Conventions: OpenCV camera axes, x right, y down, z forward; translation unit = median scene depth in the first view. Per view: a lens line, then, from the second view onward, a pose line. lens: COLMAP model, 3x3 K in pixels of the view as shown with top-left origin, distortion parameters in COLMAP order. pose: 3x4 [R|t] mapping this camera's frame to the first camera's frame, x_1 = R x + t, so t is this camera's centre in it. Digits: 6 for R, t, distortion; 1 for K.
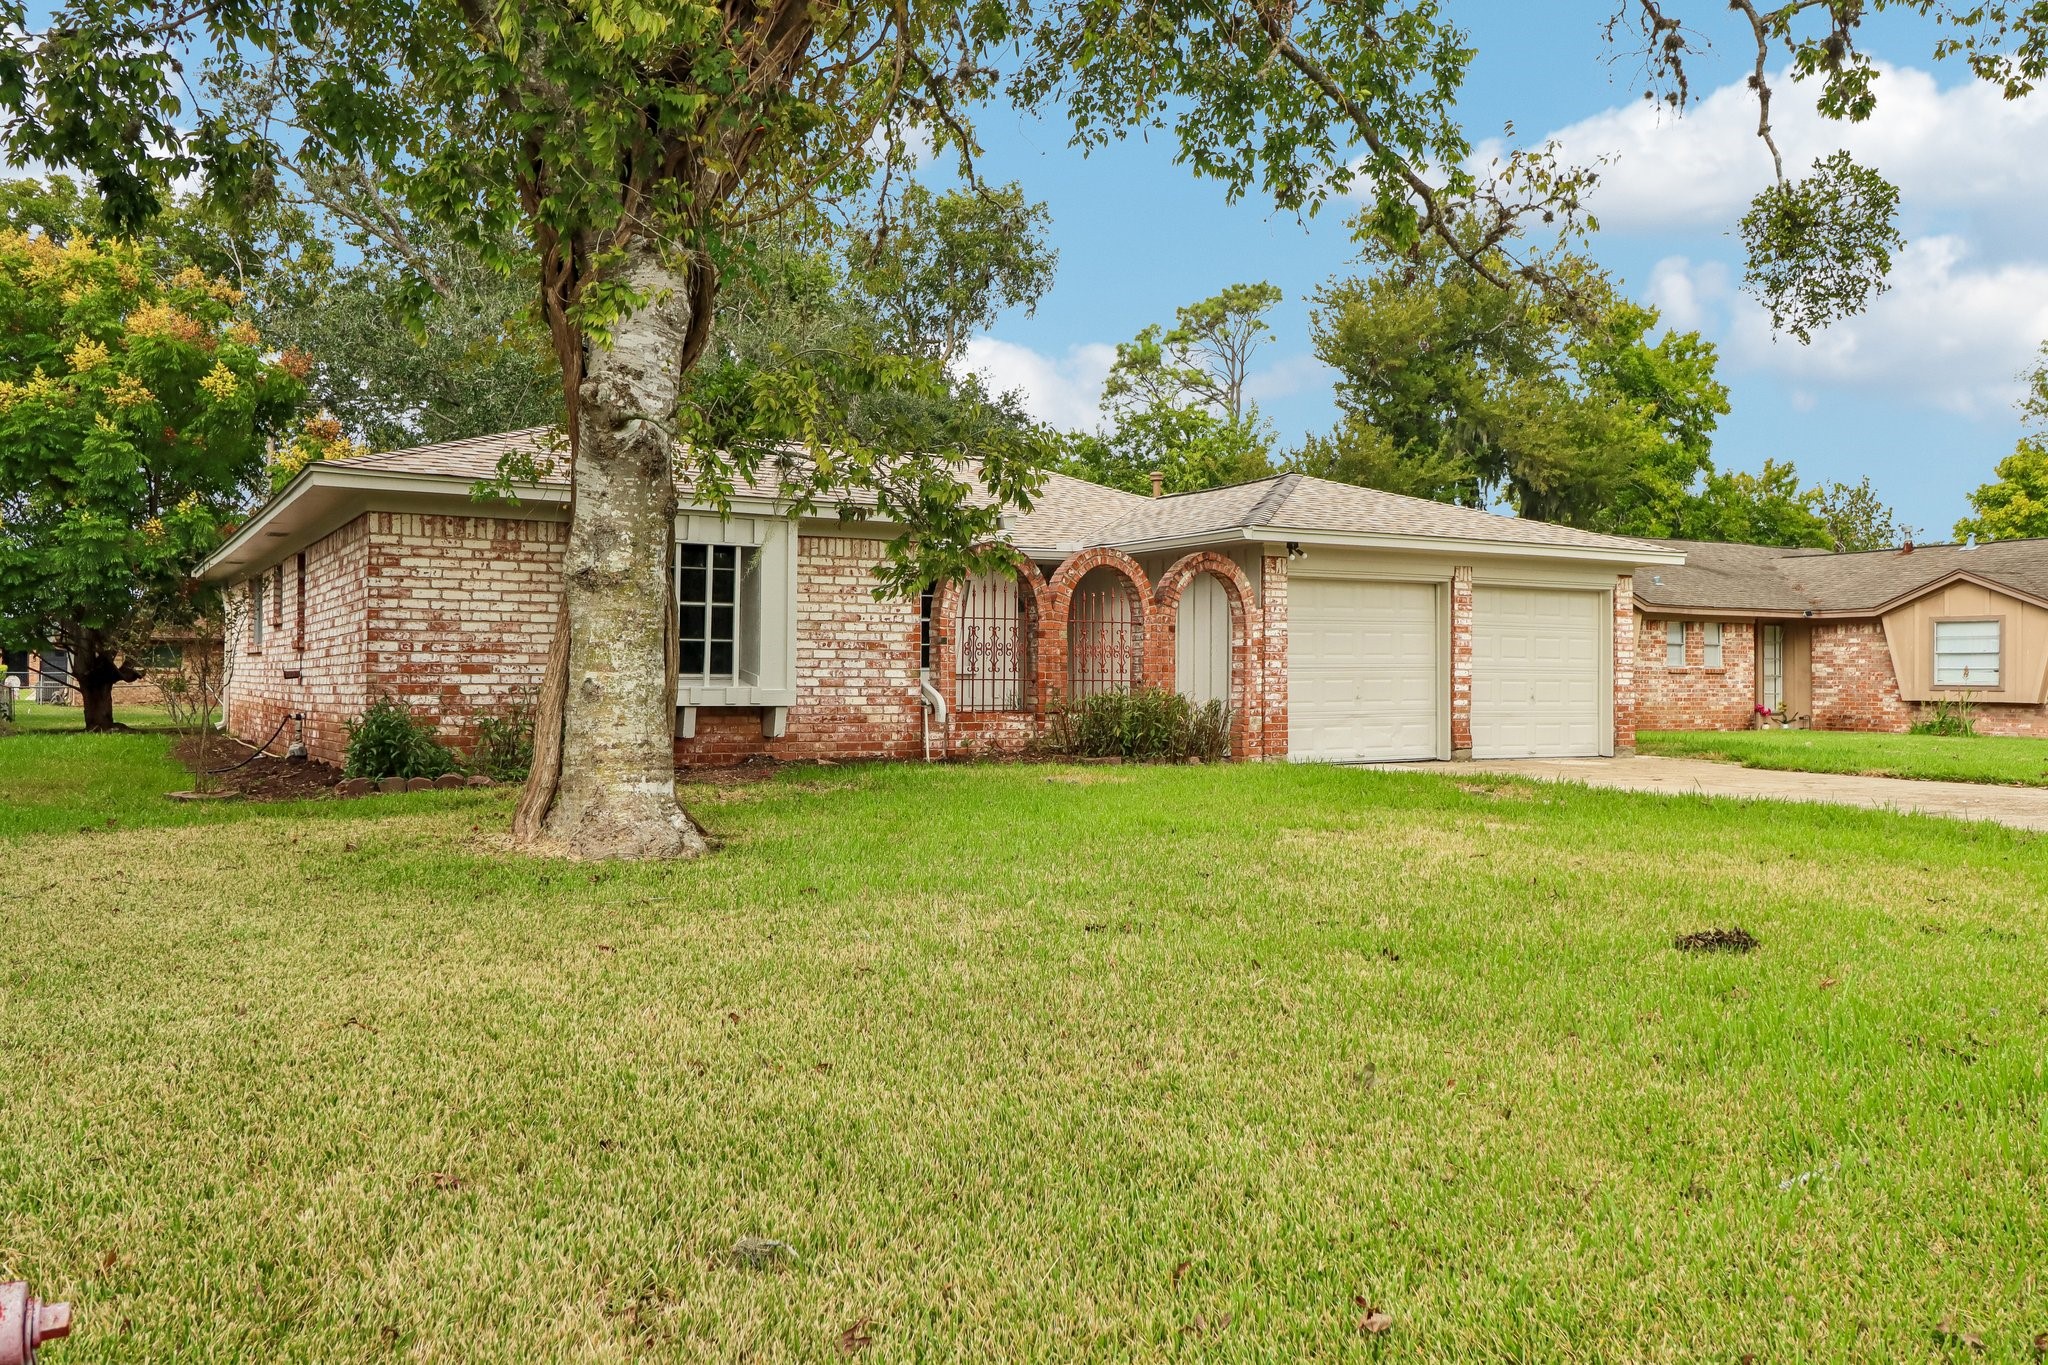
lens RADIAL K [[1590.7, 0, 987.1], [0, 1590.7, 653.2], [0, 0, 1]] dist [0.008328, 0.001884]
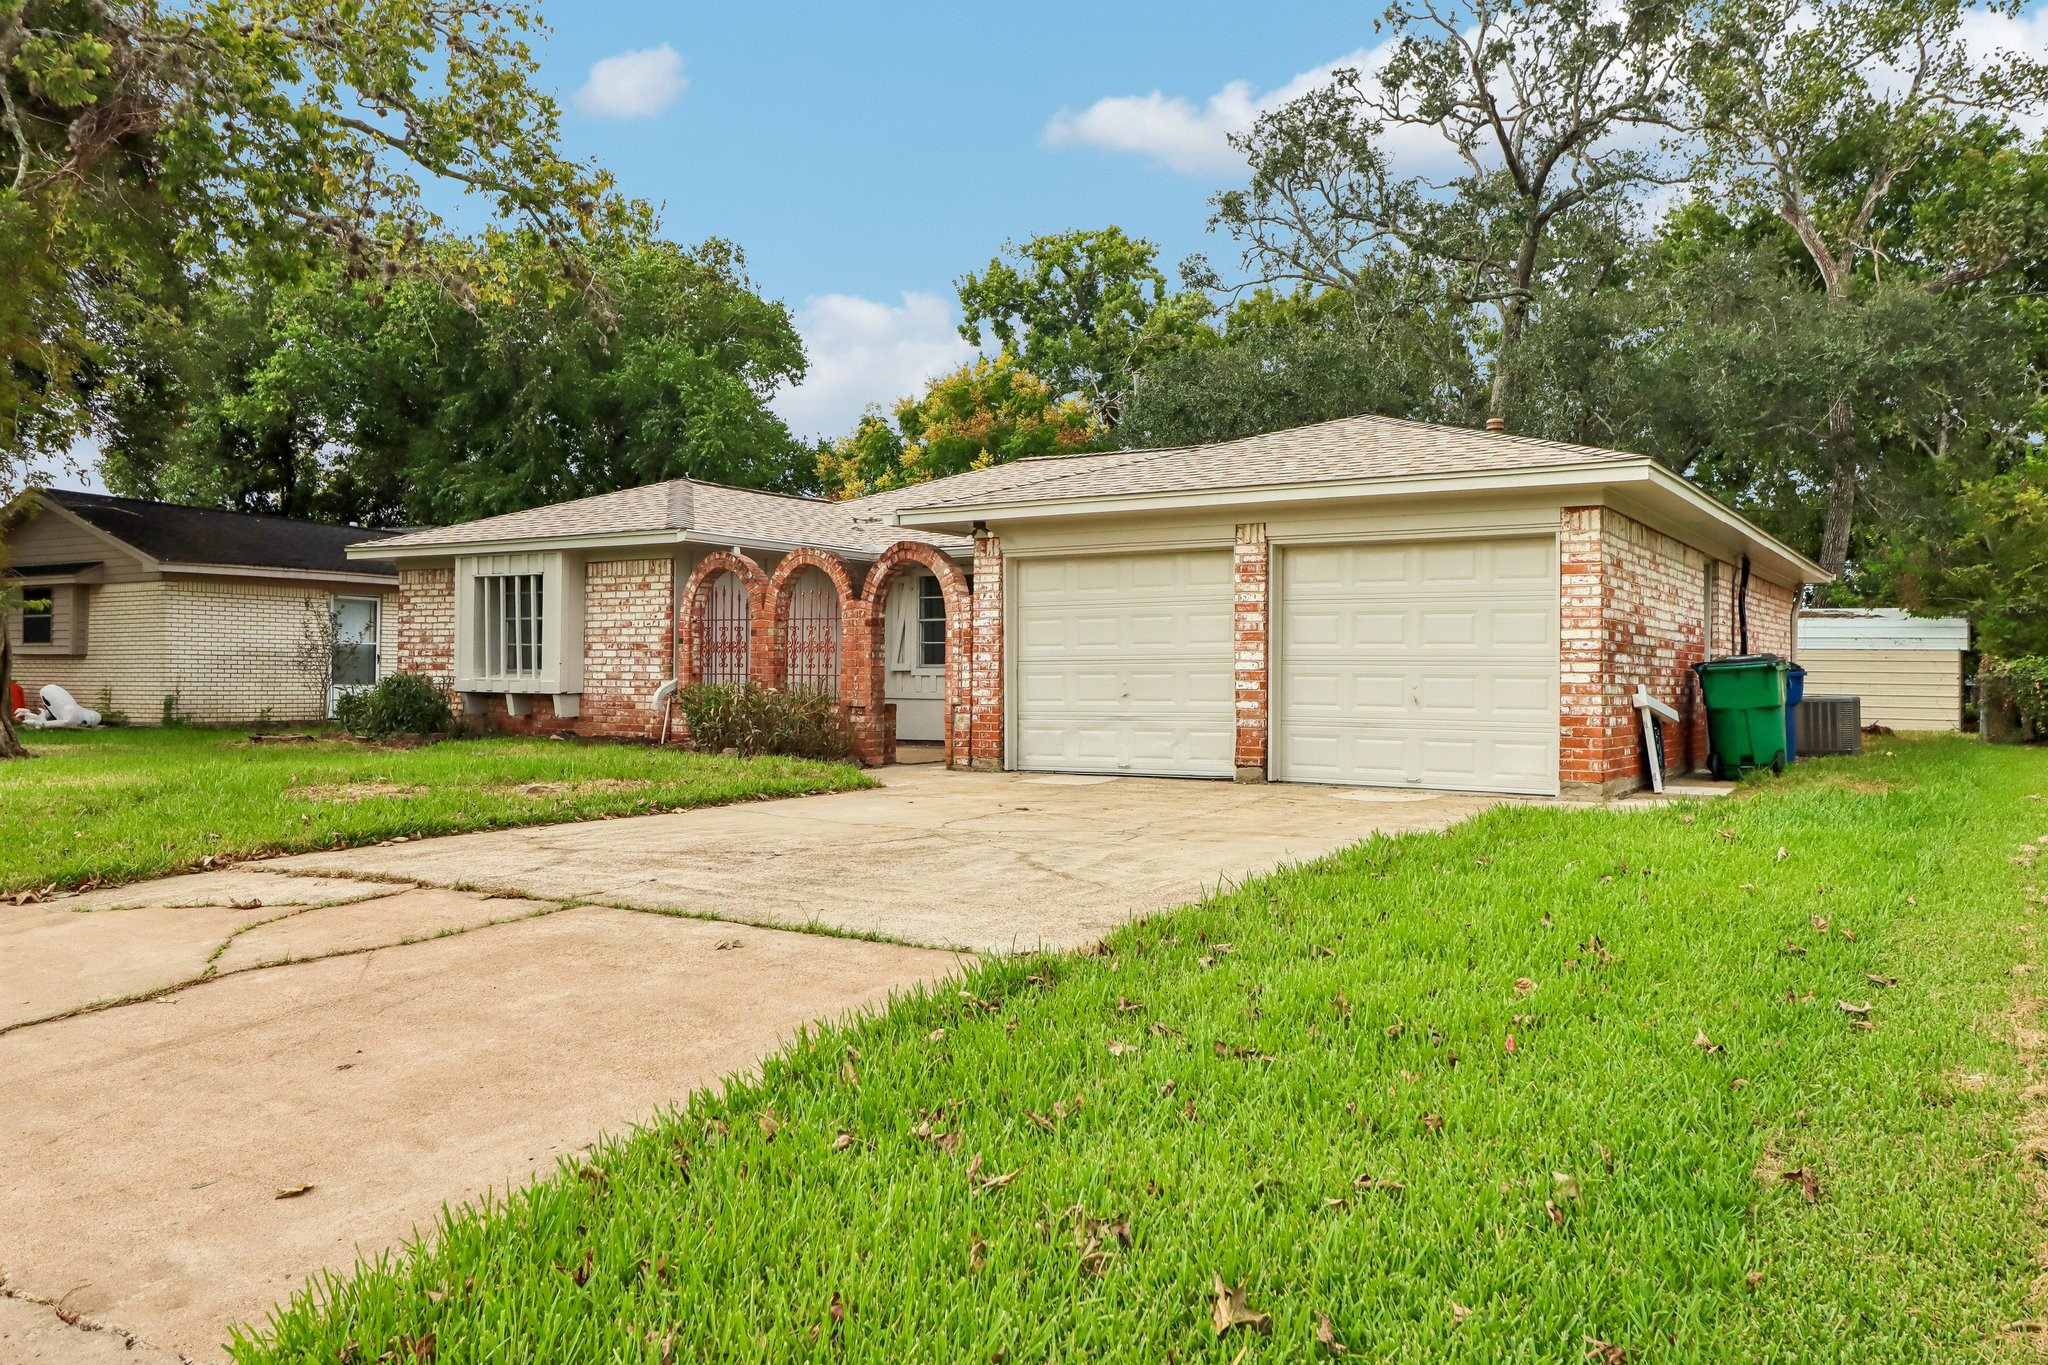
lens RADIAL K [[1506.7, 0, 1025.1], [0, 1506.7, 674.7], [0, 0, 1]] dist [0.008549, 0.001423]
pose [[0.474351, -0.002890, -0.880331, 1.108029], [0.009705, 0.999951, 0.001946, 0.018087], [0.880282, -0.009467, 0.474356, 0.720557]]
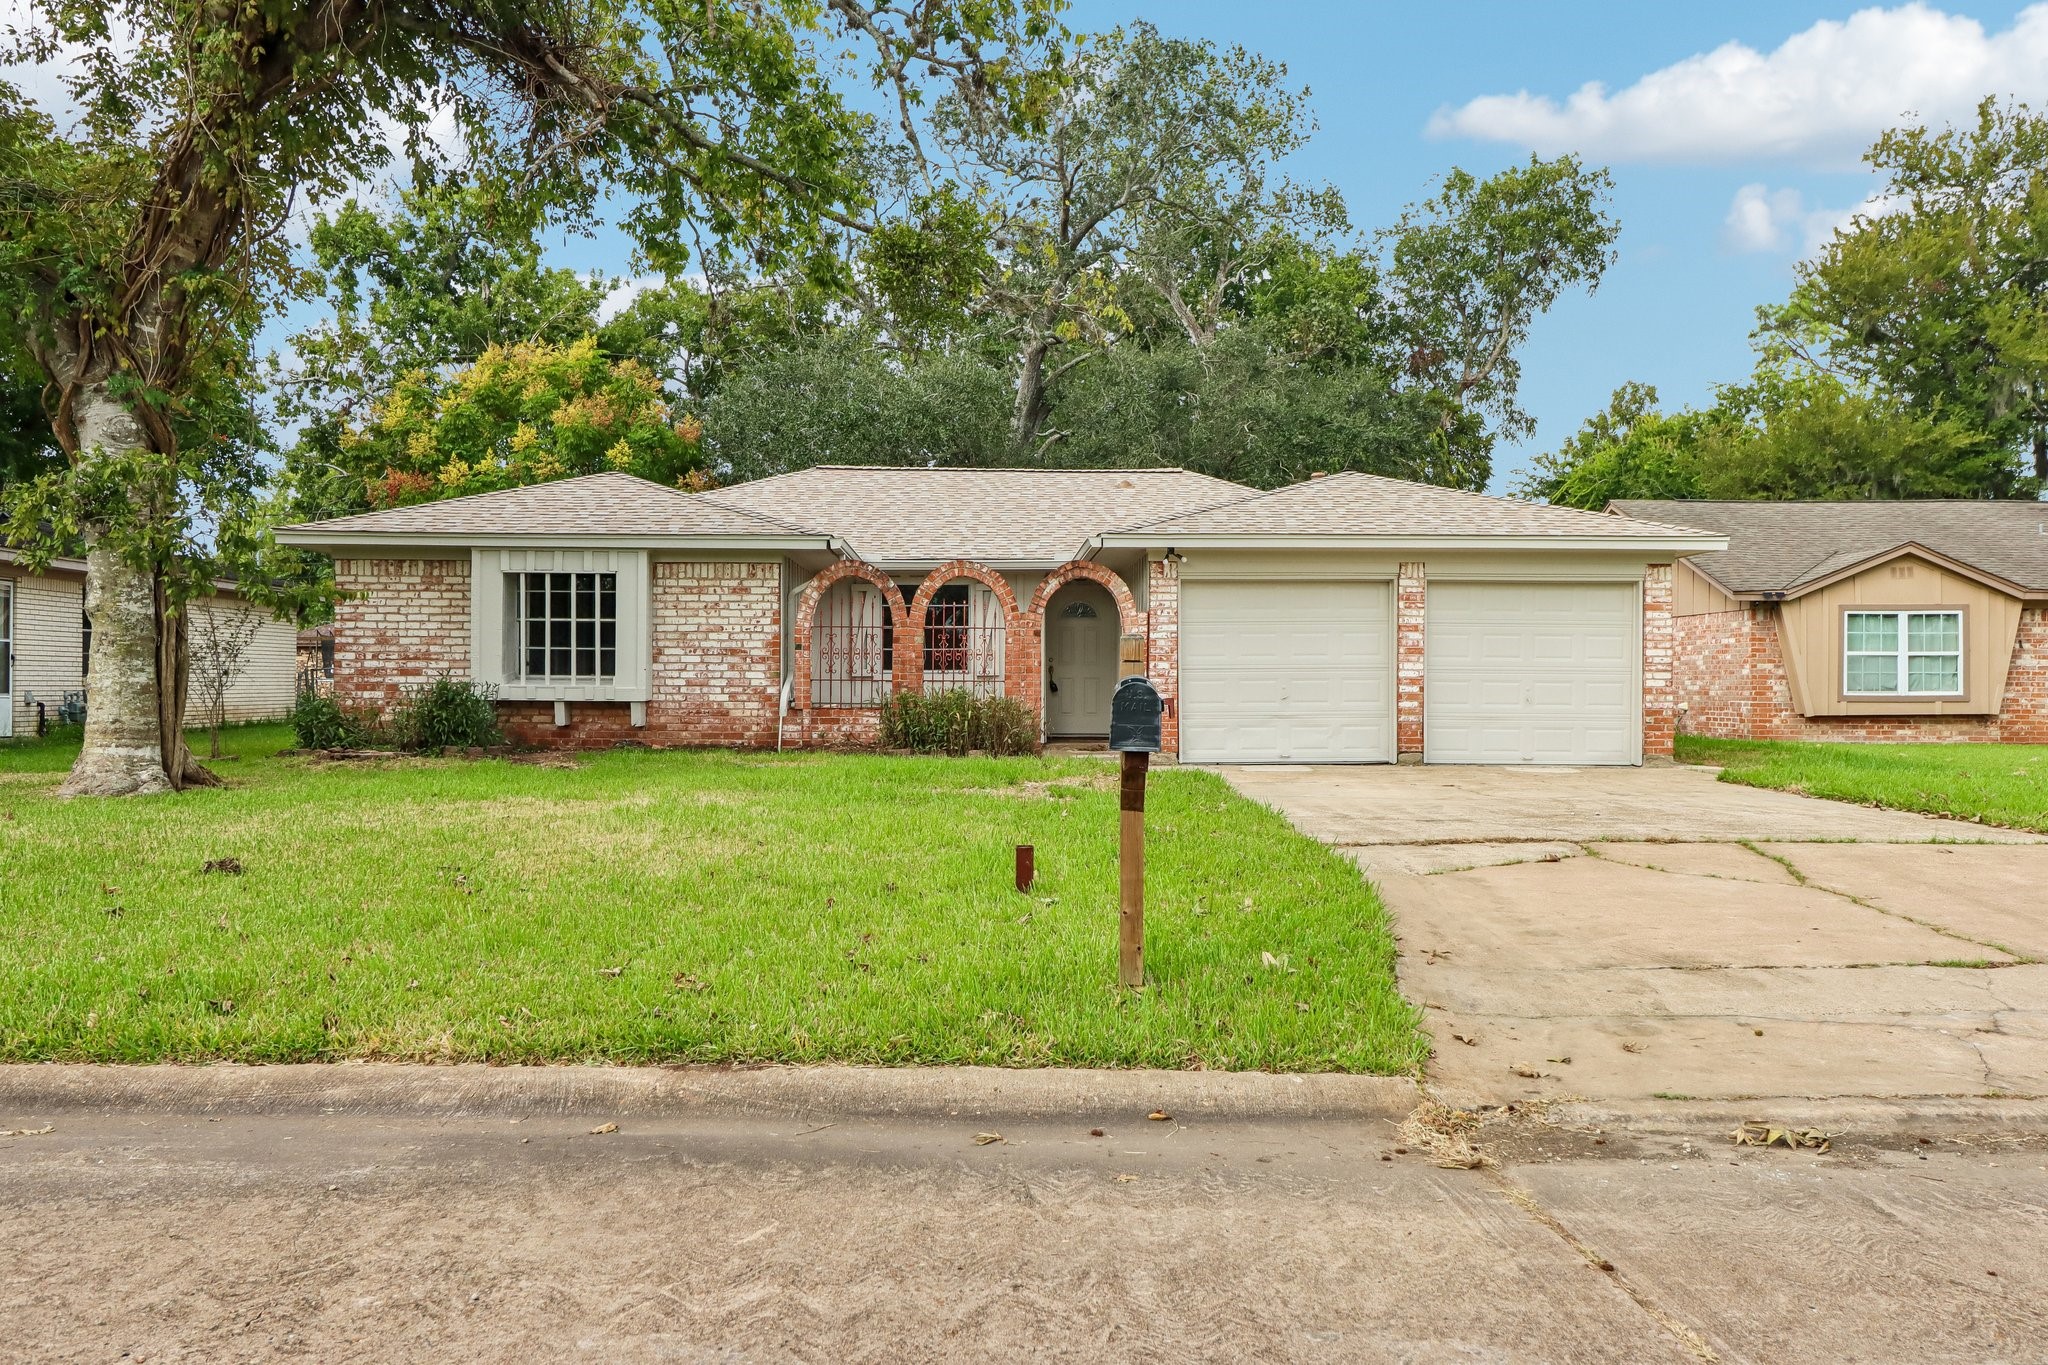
lens RADIAL K [[1590.7, 0, 1013.7], [0, 1590.7, 687.5], [0, 0, 1]] dist [0.008328, 0.001884]
pose [[0.878057, 0.001980, -0.478552, 0.694513], [0.007327, 0.999819, 0.017580, 0.002712], [0.478500, -0.018943, 0.877883, 0.050856]]
